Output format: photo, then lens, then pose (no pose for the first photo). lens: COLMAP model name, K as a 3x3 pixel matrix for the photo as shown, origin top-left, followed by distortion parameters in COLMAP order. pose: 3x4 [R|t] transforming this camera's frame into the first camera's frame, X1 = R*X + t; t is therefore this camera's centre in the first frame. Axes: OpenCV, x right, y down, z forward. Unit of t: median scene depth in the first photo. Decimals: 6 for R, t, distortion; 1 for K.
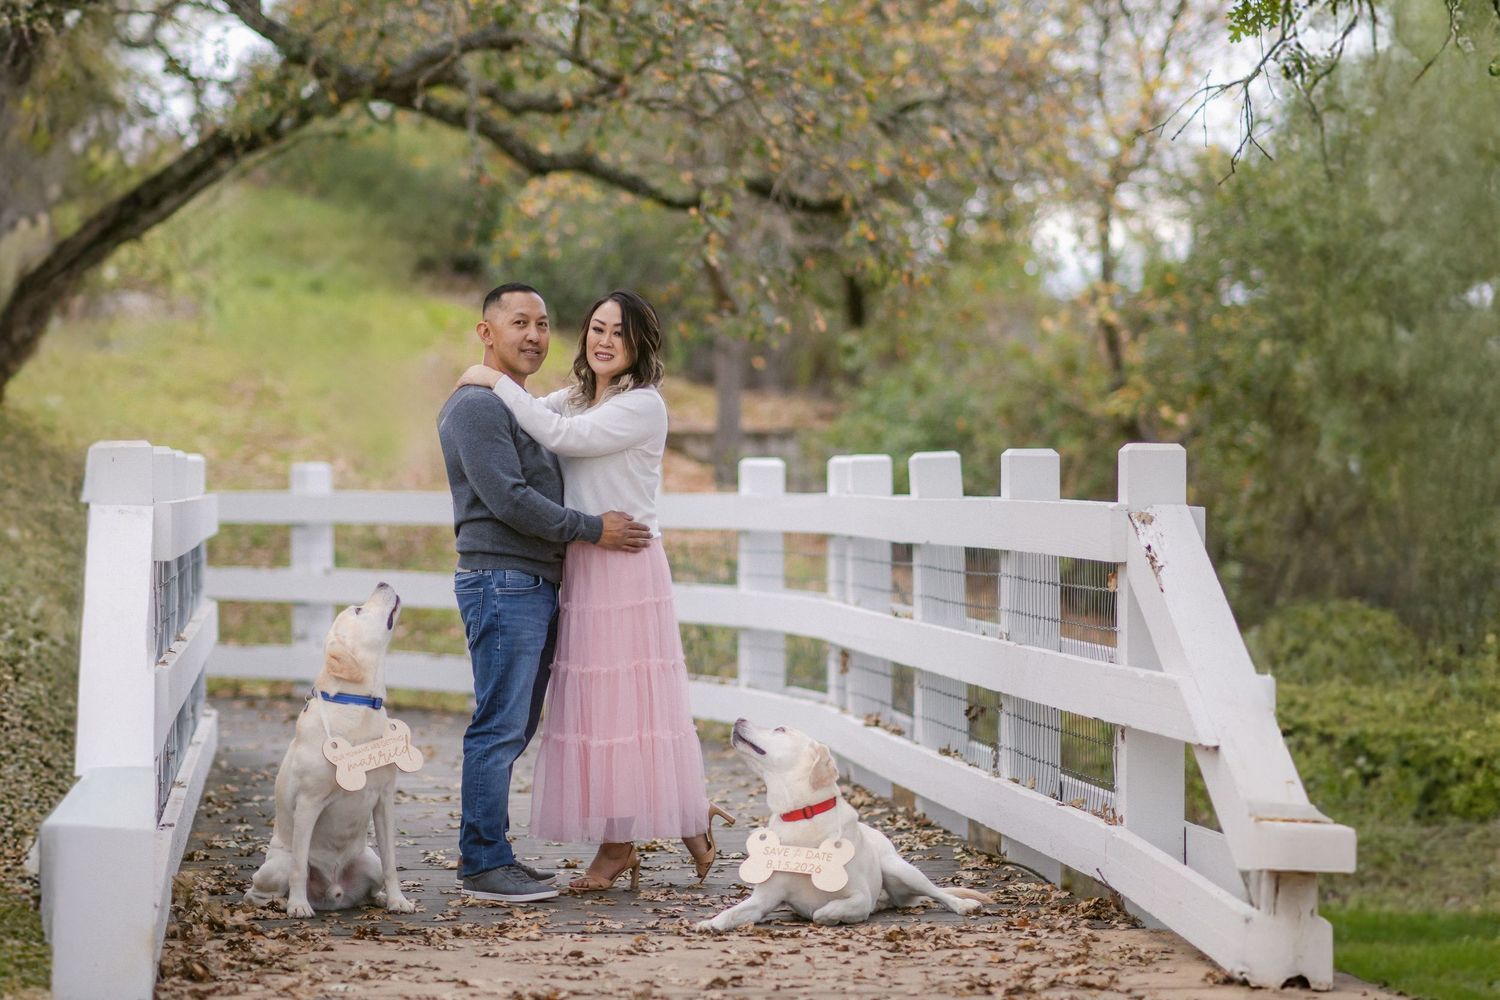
lens RADIAL K [[4691.0, 0, 750.0], [0, 4691.0, 500.0], [0, 0, 1]] dist [-0.052797, -1.152549]
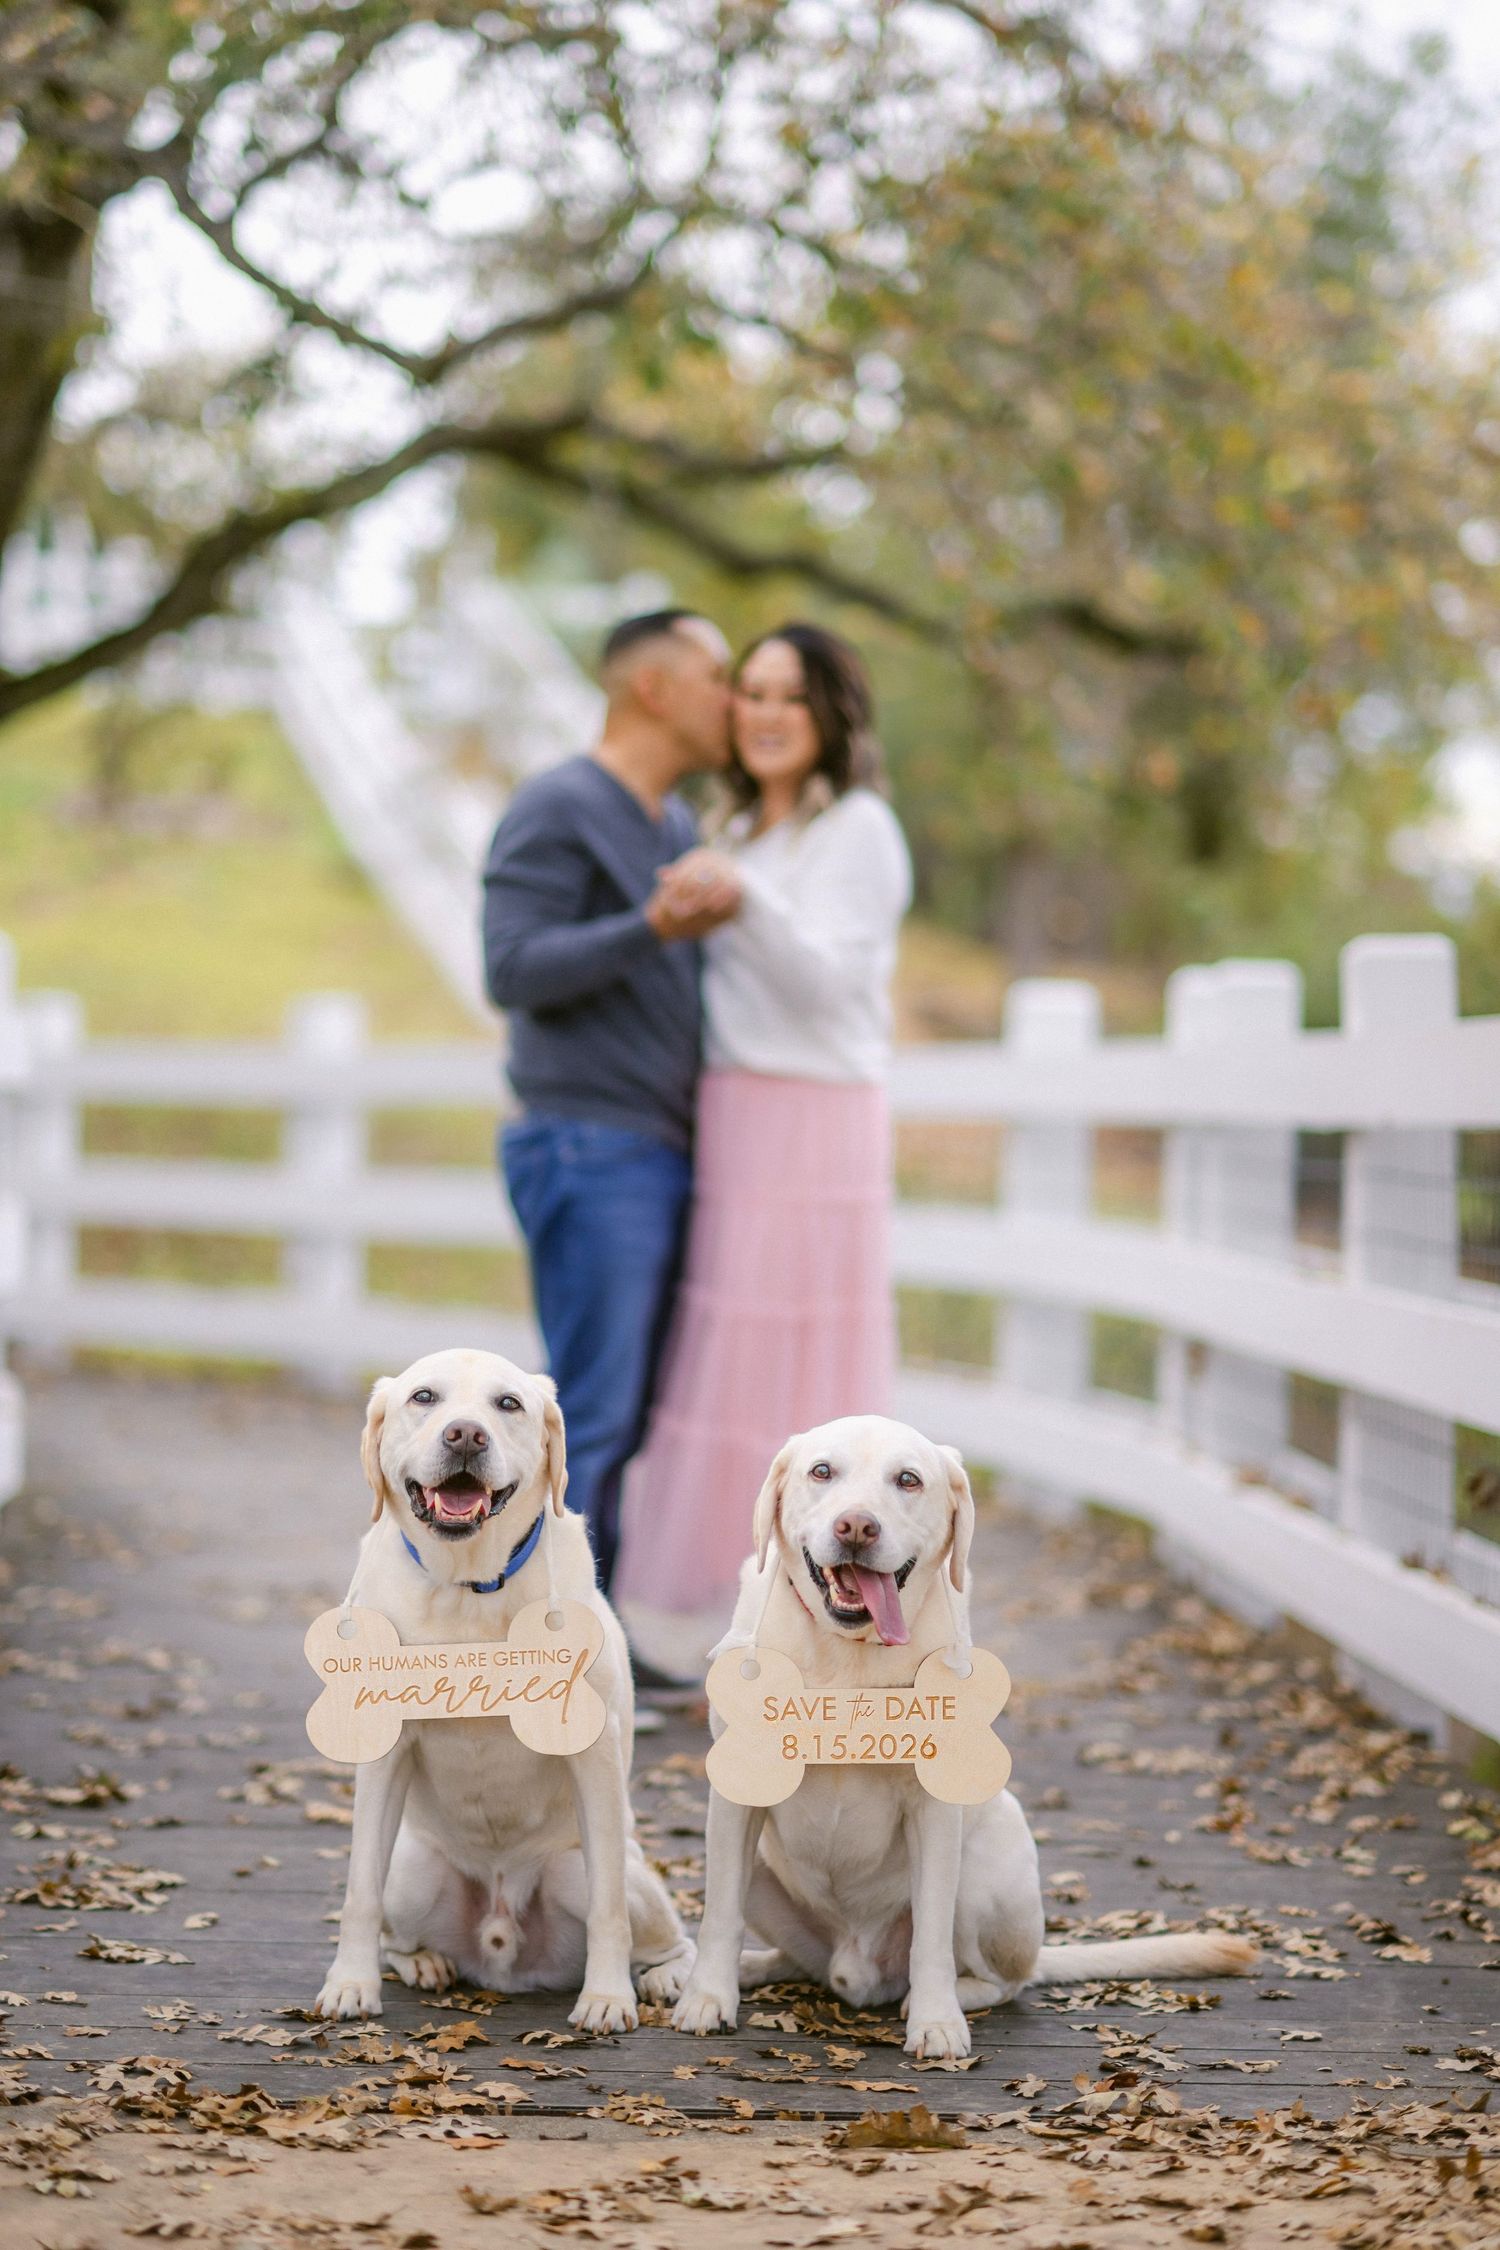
lens RADIAL K [[5542.6, 0, 750.0], [0, 5542.6, 1125.0], [0, 0, 1]] dist [-0.001813, -0.012076]
pose [[0.998018, 0.028266, -0.056223, 0.006287], [-0.028354, 0.999598, -0.000779, 0.014467], [0.056179, 0.002372, 0.998418, 0.536134]]
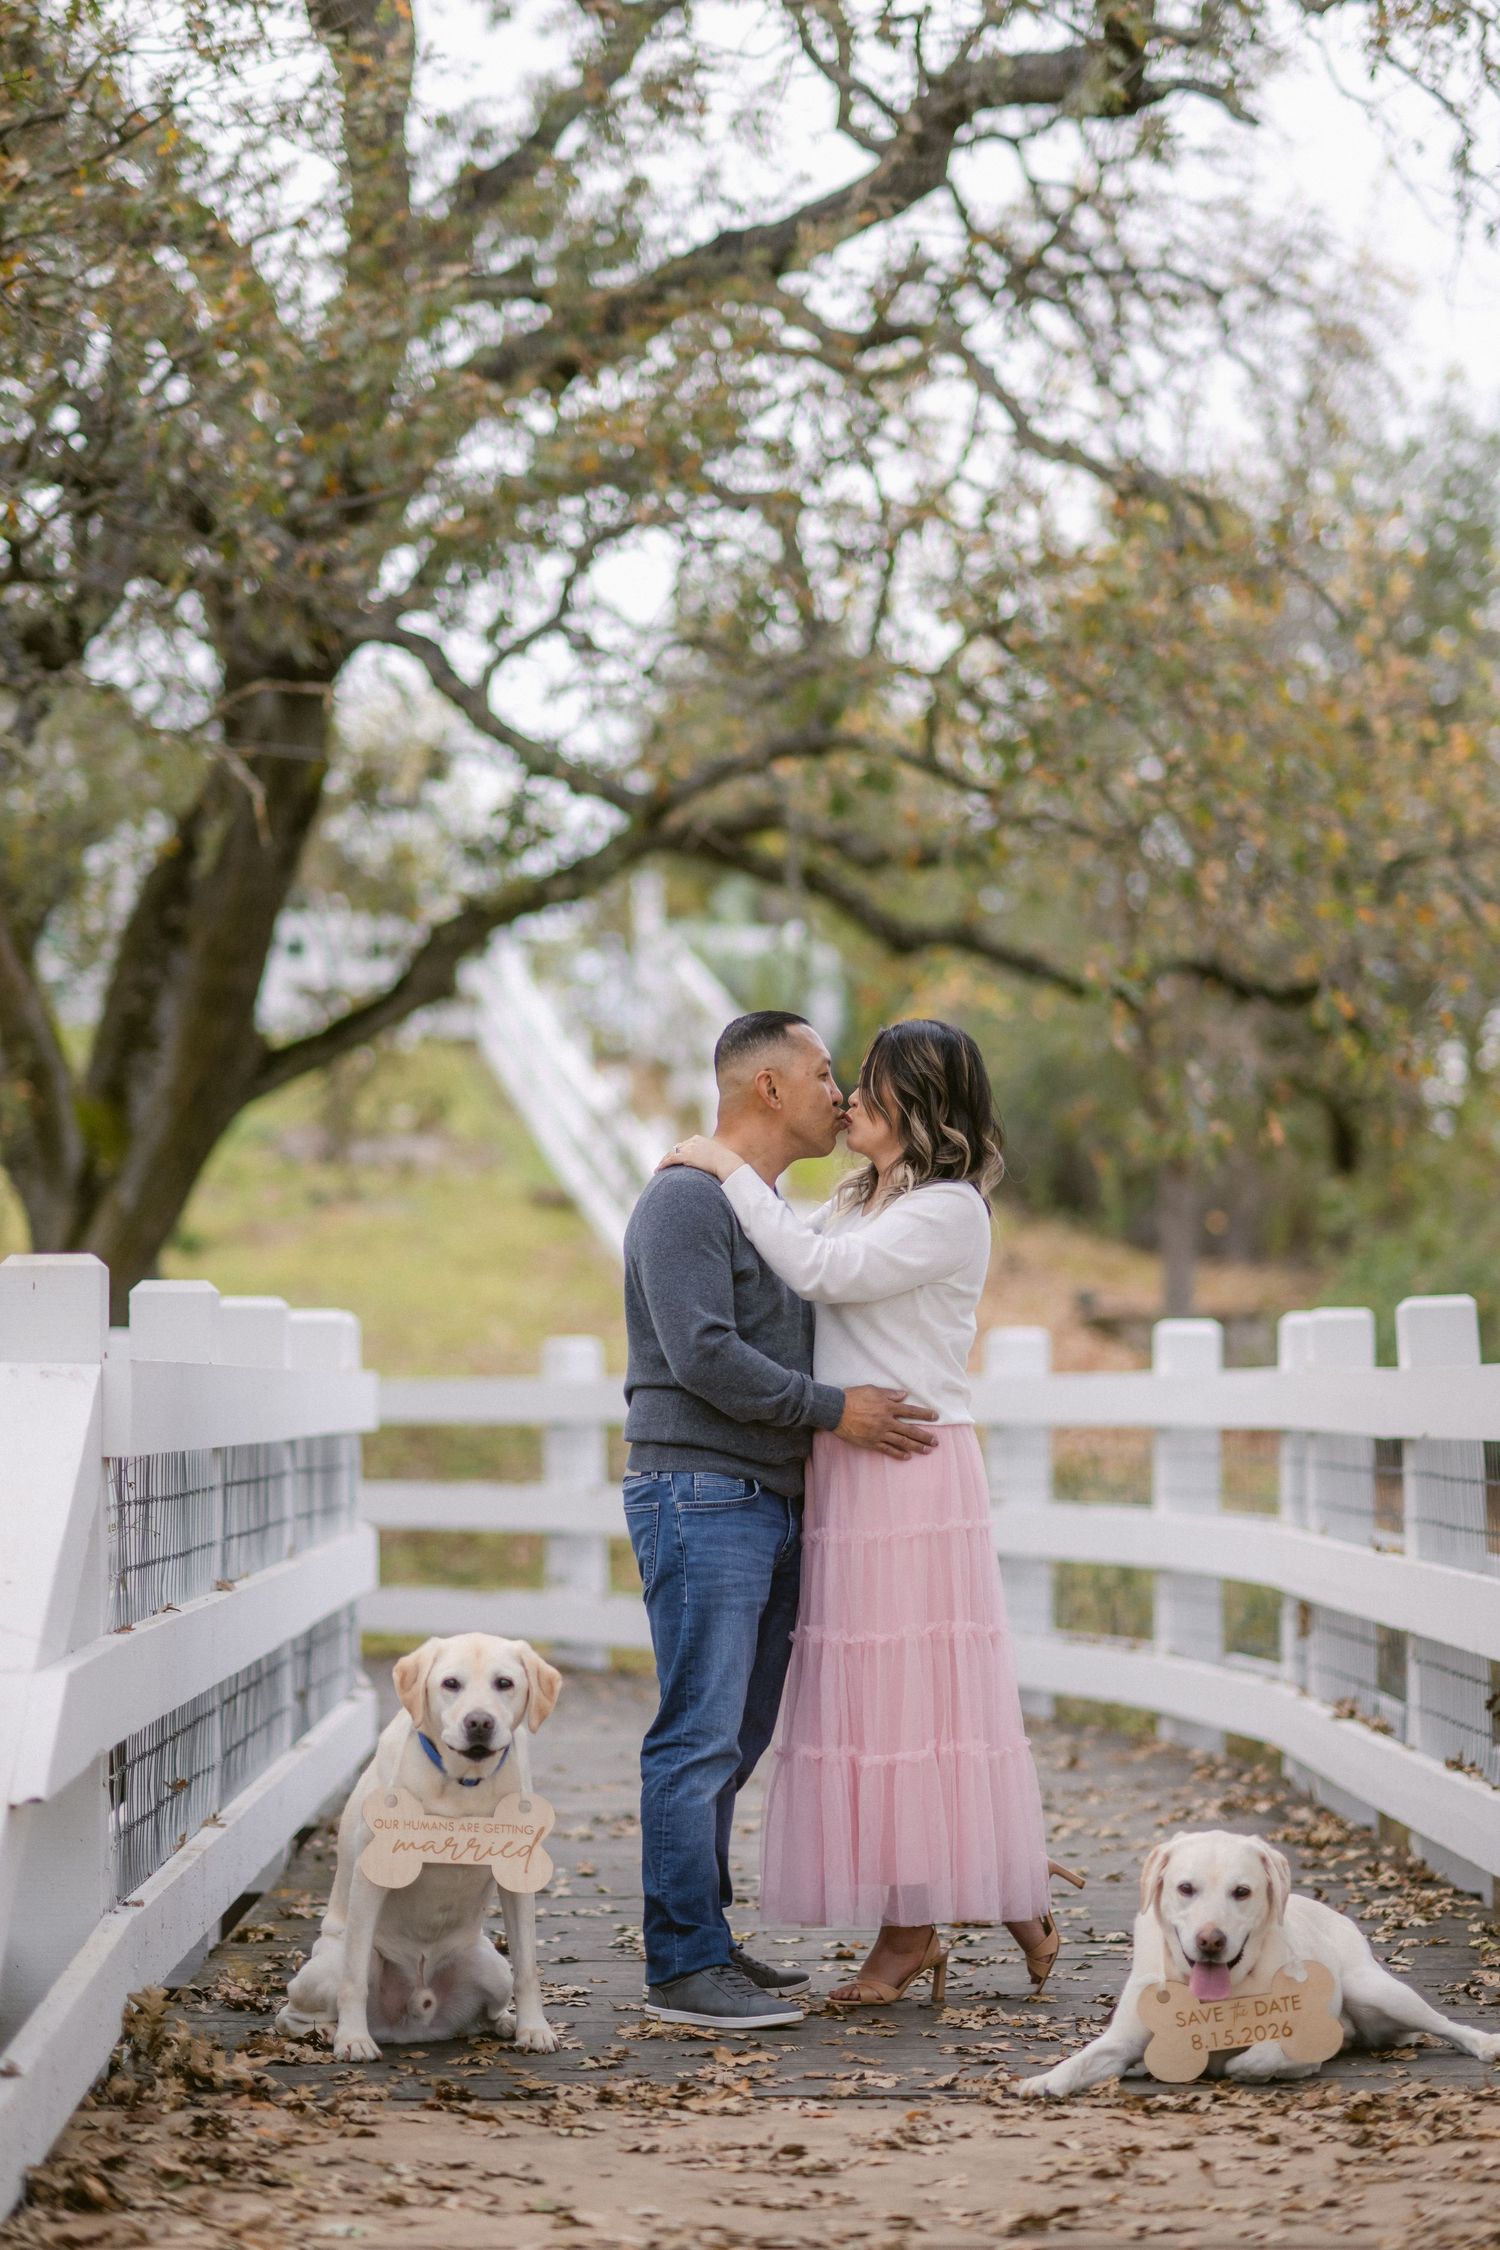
lens RADIAL K [[5542.6, 0, 750.0], [0, 5542.6, 1125.0], [0, 0, 1]] dist [-0.001813, -0.012076]
pose [[0.996235, -0.006316, -0.086468, 0.014448], [0.001817, 0.998645, -0.052009, 0.007266], [0.086679, 0.051656, 0.994896, 0.291411]]
